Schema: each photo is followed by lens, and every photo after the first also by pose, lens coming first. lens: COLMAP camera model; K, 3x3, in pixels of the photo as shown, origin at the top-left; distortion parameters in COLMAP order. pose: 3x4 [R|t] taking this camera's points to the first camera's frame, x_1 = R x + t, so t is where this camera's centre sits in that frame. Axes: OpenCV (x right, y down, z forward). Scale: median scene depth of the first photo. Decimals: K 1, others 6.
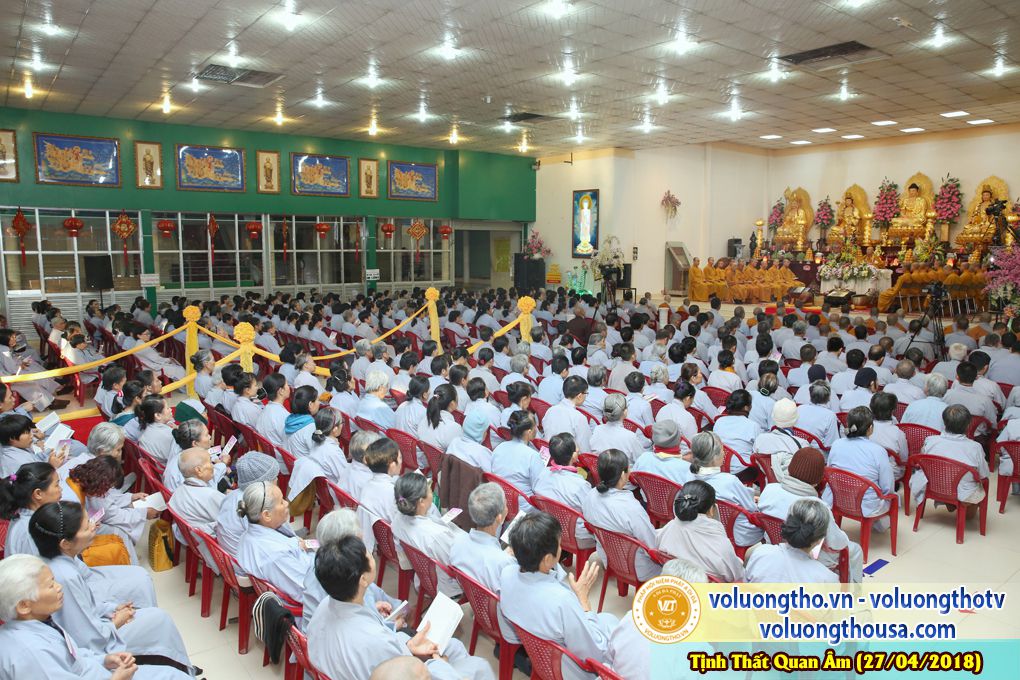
lens RADIAL K [[696.5, 0, 510.0], [0, 696.5, 340.0], [0, 0, 1]] dist [-0.109584, 0.089520]
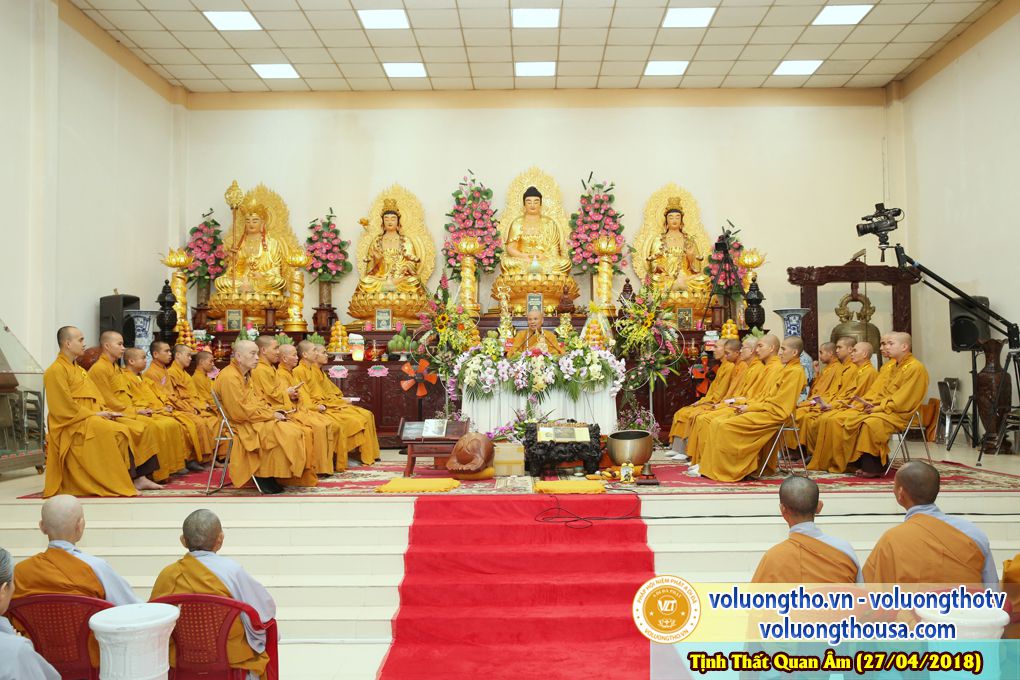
lens RADIAL K [[921.9, 0, 510.0], [0, 921.9, 340.0], [0, 0, 1]] dist [-0.017329, 0.000997]
pose [[0.623032, 0.027869, 0.781700, 0.098613], [0.109203, 0.986479, -0.122207, -0.053460], [-0.774536, 0.161503, 0.611564, 0.651763]]
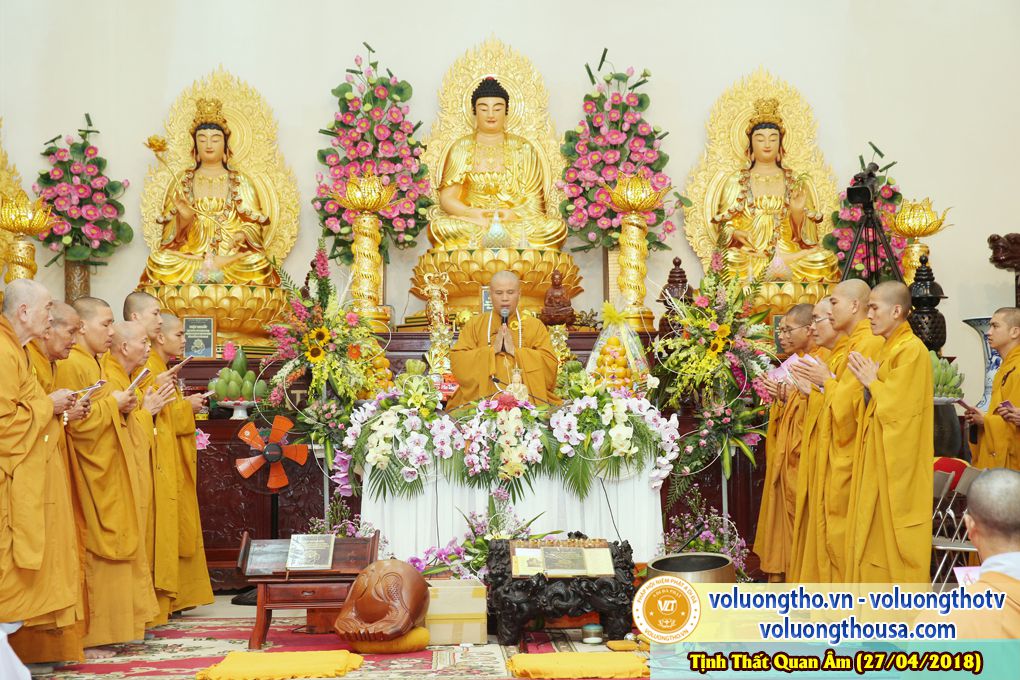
lens RADIAL K [[1822.4, 0, 510.0], [0, 1822.4, 340.0], [0, 0, 1]] dist [0.206422, 0.040908]
pose [[0.587260, 0.042351, 0.808290, 0.087703], [0.116168, 0.983881, -0.135953, -0.053994], [-0.801019, 0.173737, 0.572874, 0.651636]]
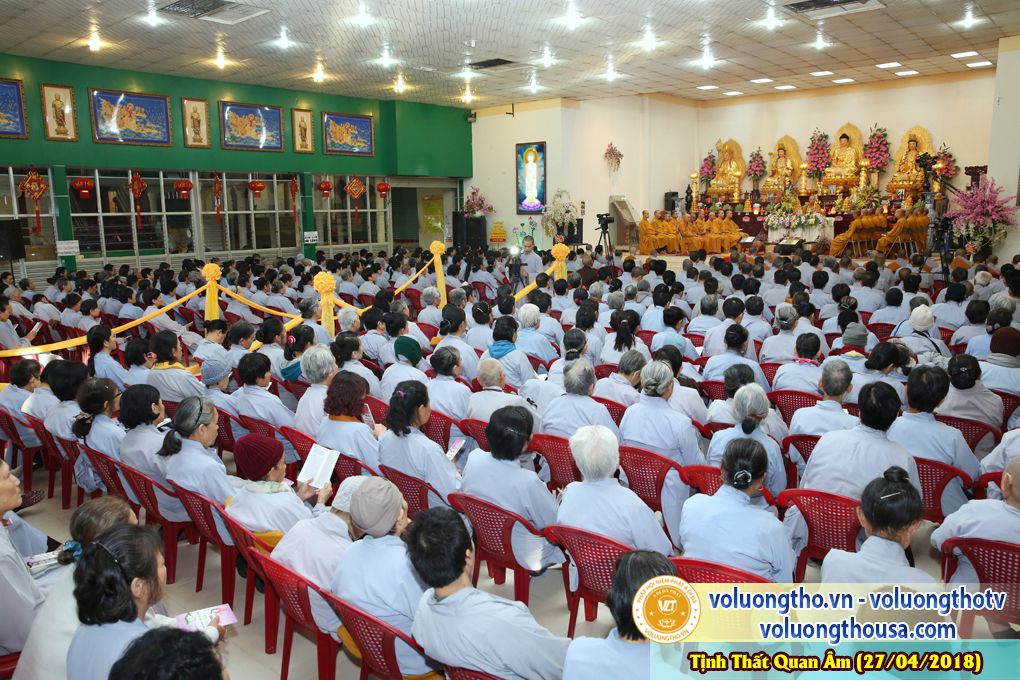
lens RADIAL K [[756.8, 0, 510.0], [0, 756.8, 340.0], [0, 0, 1]] dist [-0.094686, 0.103472]
pose [[0.981836, -0.052912, 0.182206, -0.124268], [0.046850, 0.998201, 0.037419, 0.015320], [-0.183858, -0.028203, 0.982548, -0.023593]]
